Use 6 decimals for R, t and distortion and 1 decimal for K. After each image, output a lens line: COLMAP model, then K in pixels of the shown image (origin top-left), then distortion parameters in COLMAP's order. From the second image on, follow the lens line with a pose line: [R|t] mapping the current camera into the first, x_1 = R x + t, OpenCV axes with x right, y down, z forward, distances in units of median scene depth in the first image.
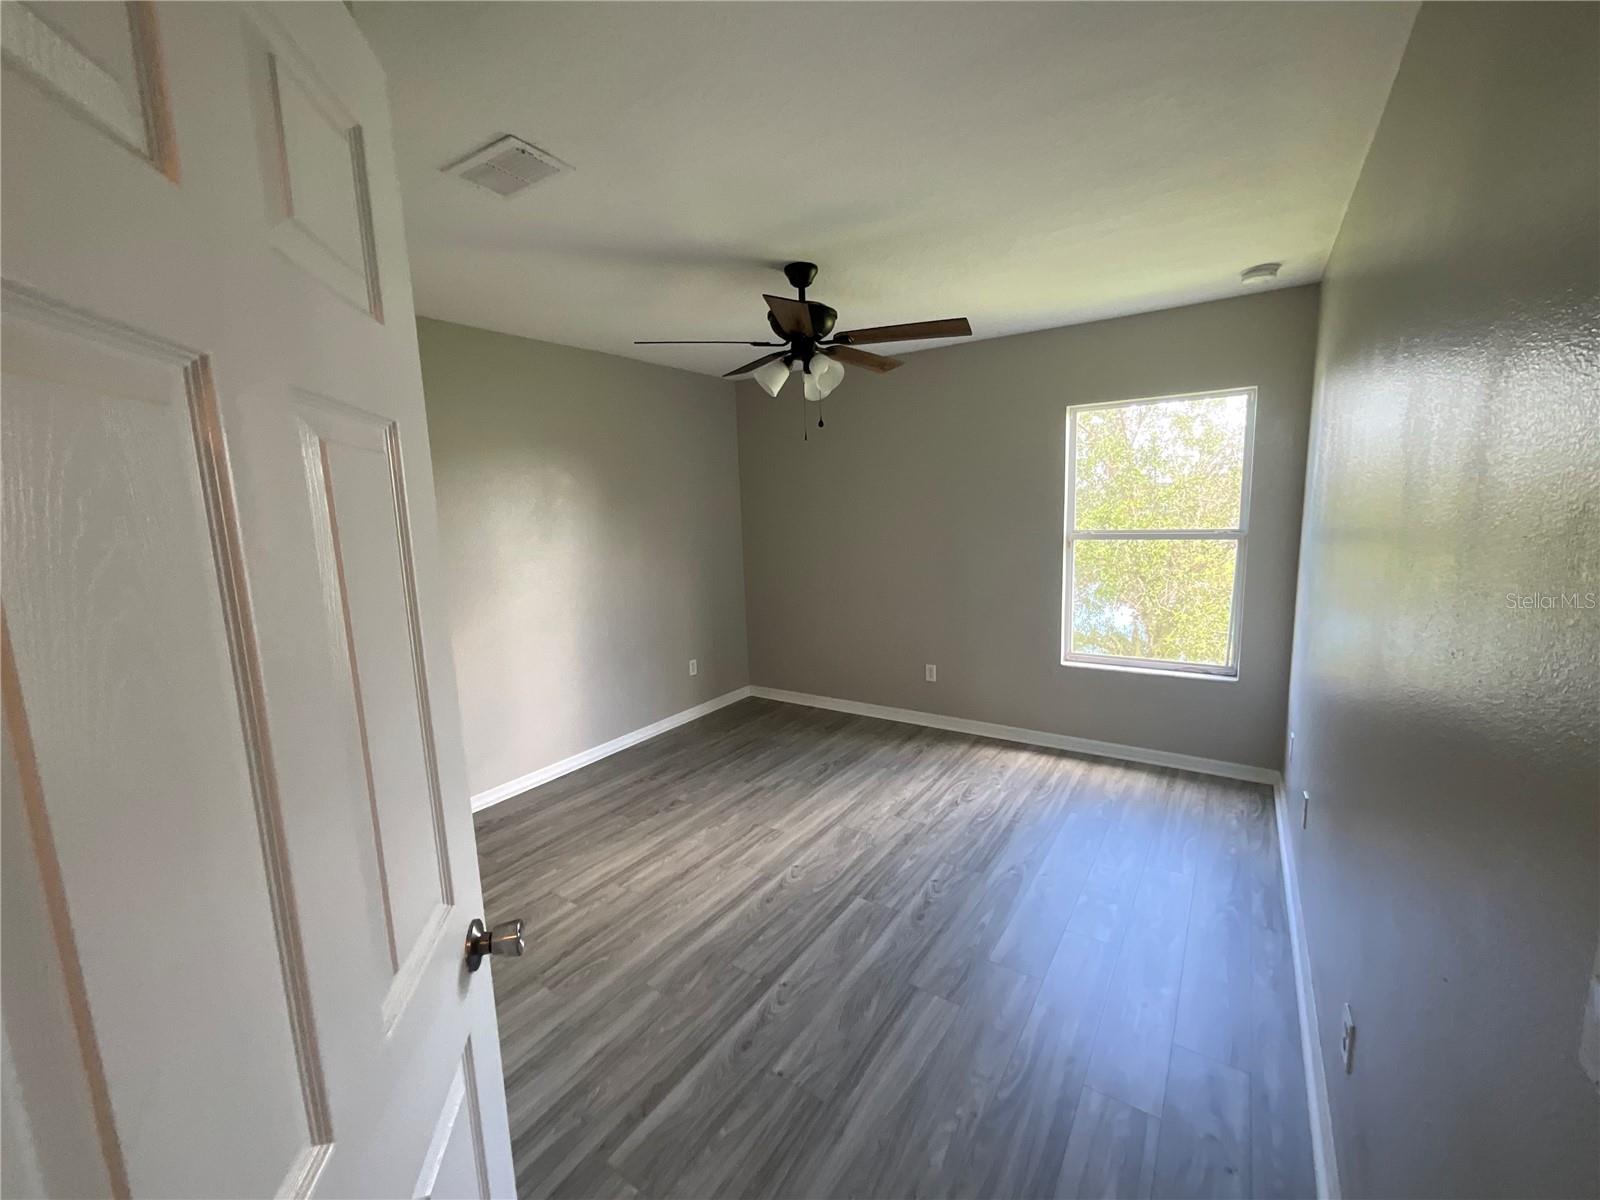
lens RADIAL K [[655.9, 0, 799.9], [0, 655.9, 598.9], [0, 0, 1]] dist [-0.000671, -0.000035]
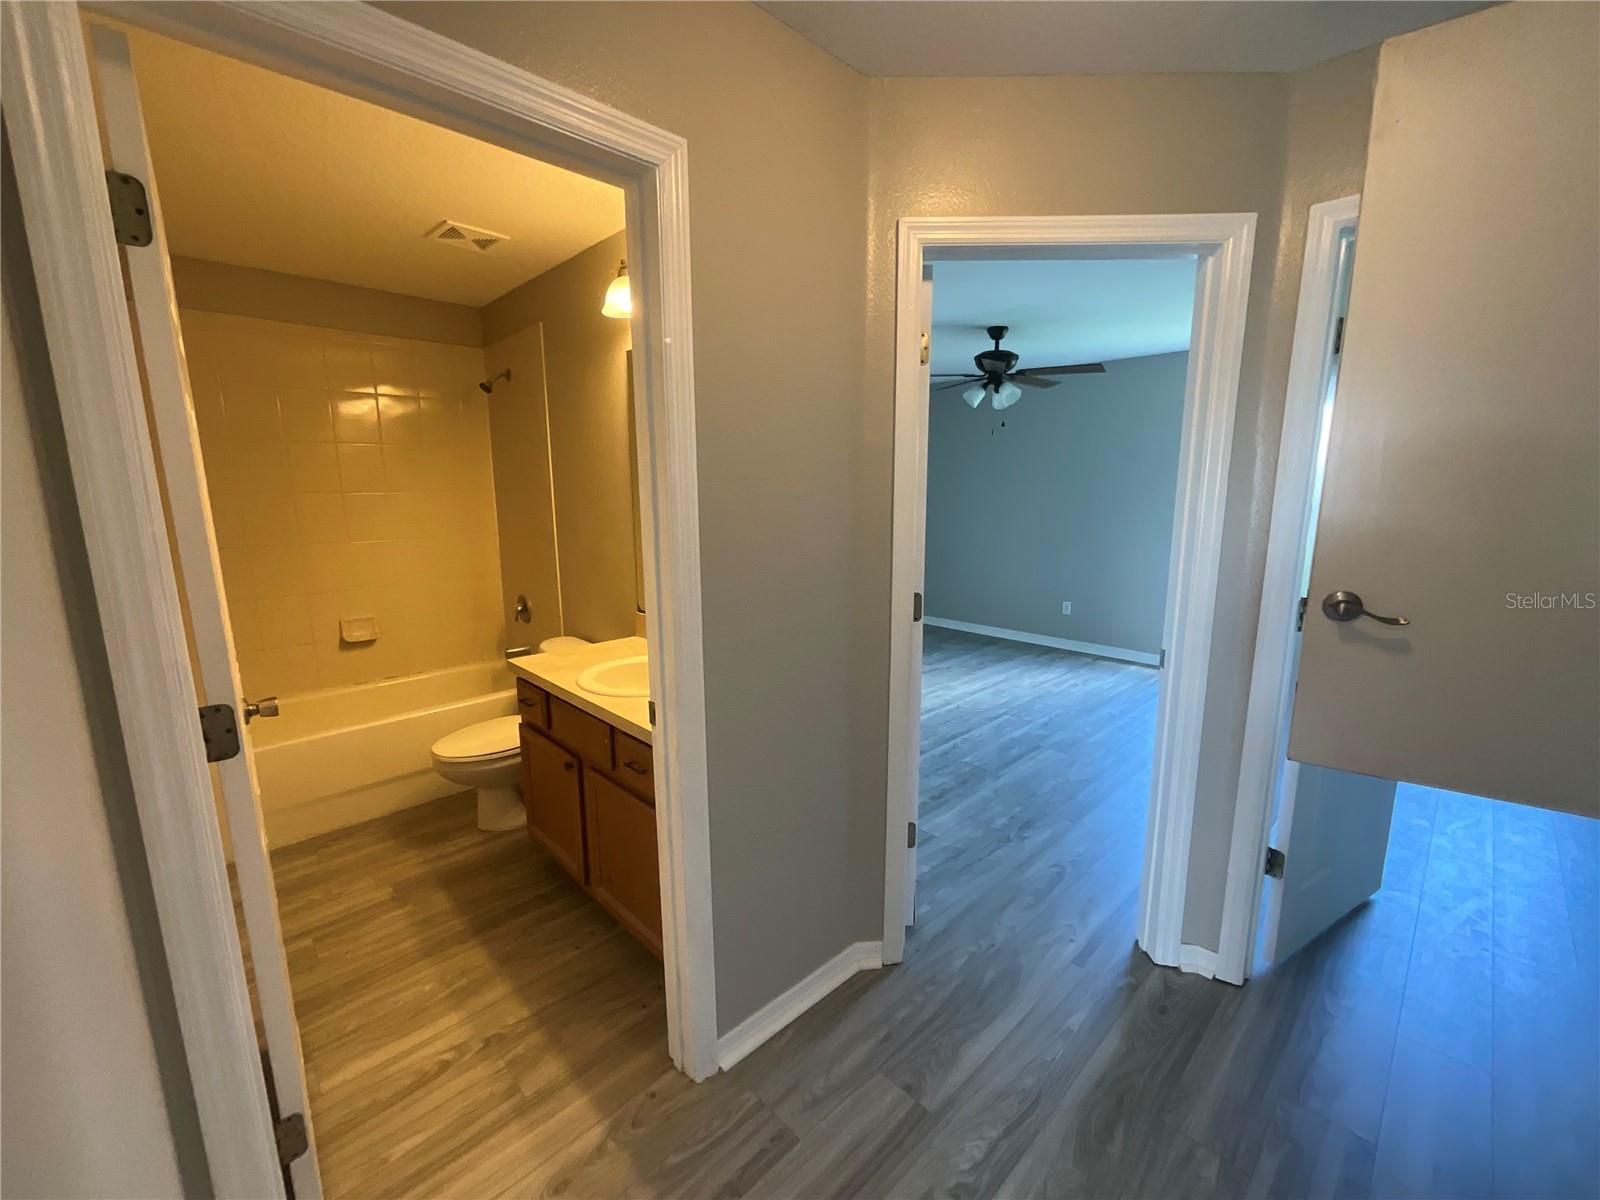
lens RADIAL K [[655.9, 0, 799.8], [0, 655.9, 599.8], [0, 0, 1]] dist [-0.000671, -0.000035]
pose [[0.977146, 0.065655, -0.202175, -0.102915], [-0.058936, 0.997496, 0.039081, 0.130084], [0.204234, -0.026273, 0.978569, -0.696325]]
